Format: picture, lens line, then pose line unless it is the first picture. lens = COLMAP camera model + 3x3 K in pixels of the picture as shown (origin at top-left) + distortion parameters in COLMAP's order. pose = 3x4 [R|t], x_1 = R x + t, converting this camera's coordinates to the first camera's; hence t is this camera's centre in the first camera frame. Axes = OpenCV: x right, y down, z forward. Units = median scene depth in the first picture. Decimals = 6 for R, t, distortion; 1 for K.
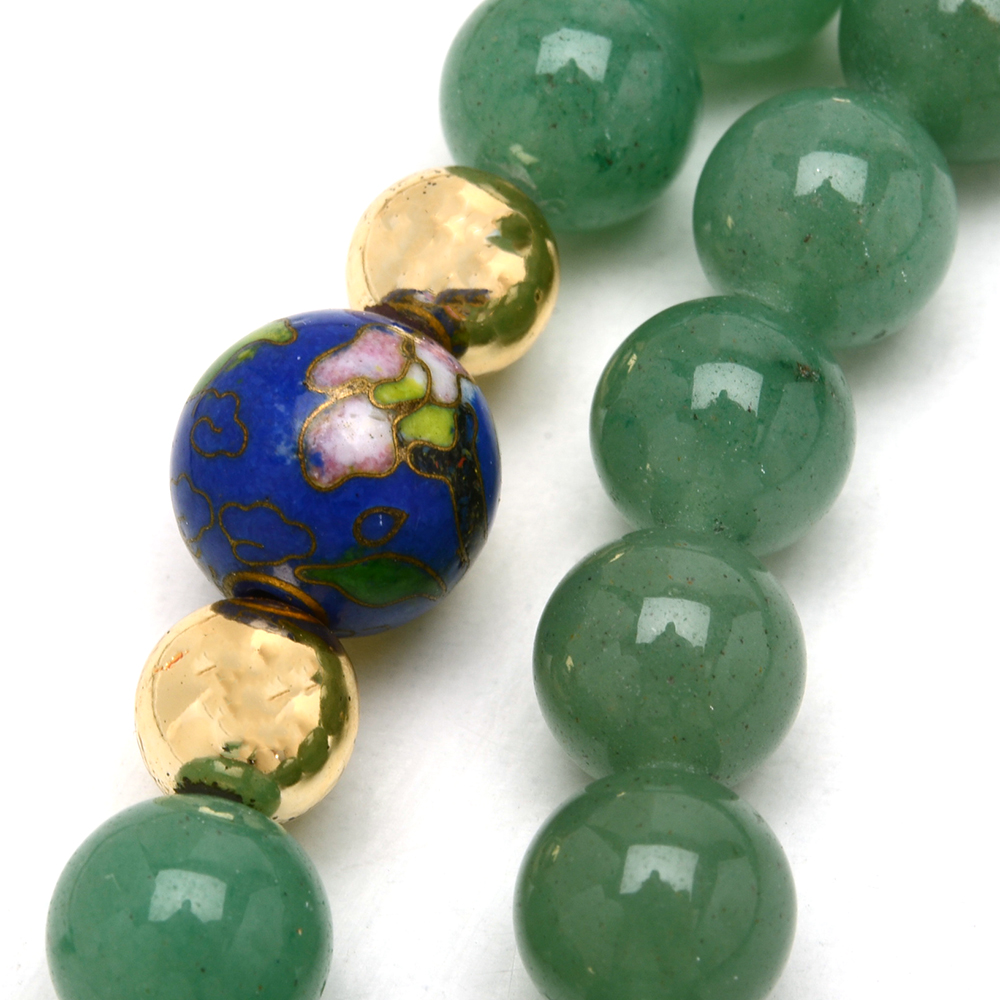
lens RADIAL K [[4543.5, 0, 499.5], [0, 4543.5, 499.8], [0, 0, 1]] dist [-0.037932, 0.000000]
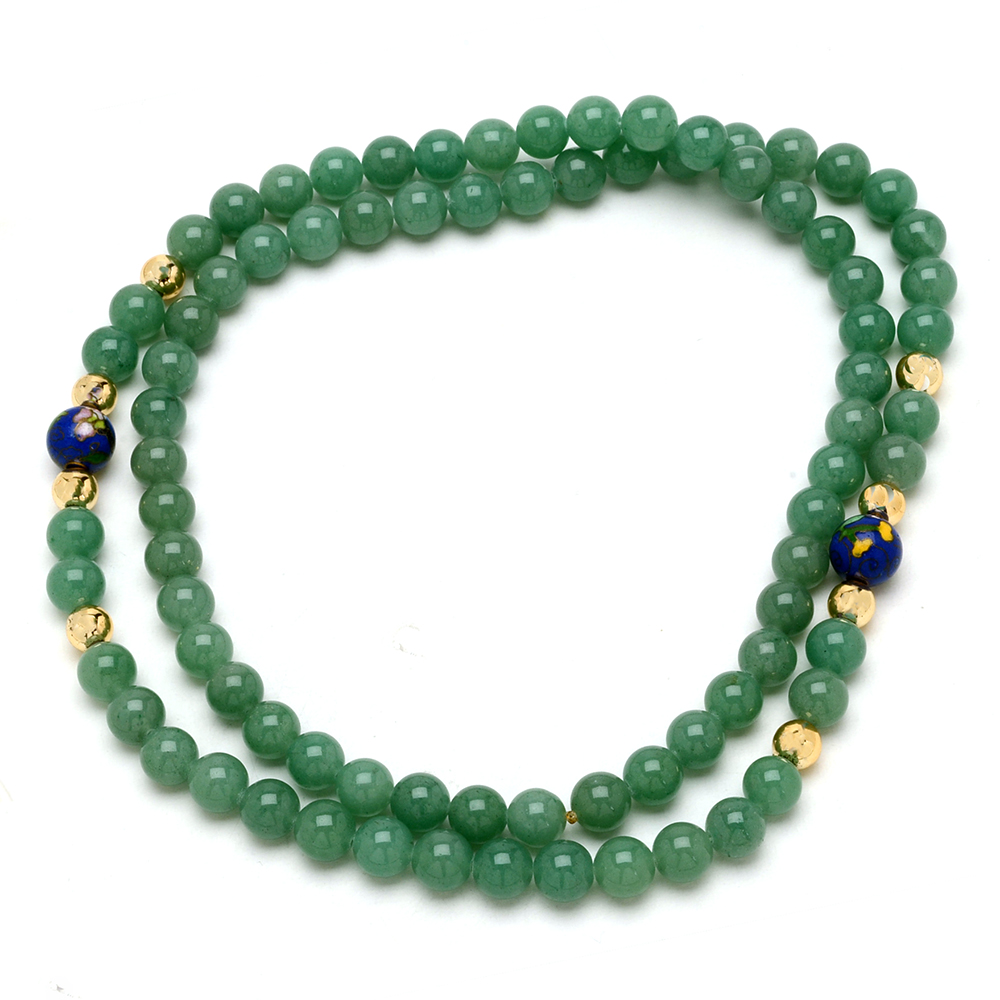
lens RADIAL K [[4543.5, 0, 501.3], [0, 4543.5, 500.0], [0, 0, 1]] dist [-0.037932, 0.000000]
pose [[0.966307, -0.215138, 0.141306, -0.297293], [0.224420, 0.973037, -0.053231, 0.407598], [-0.126044, 0.083149, 0.988534, -3.758576]]
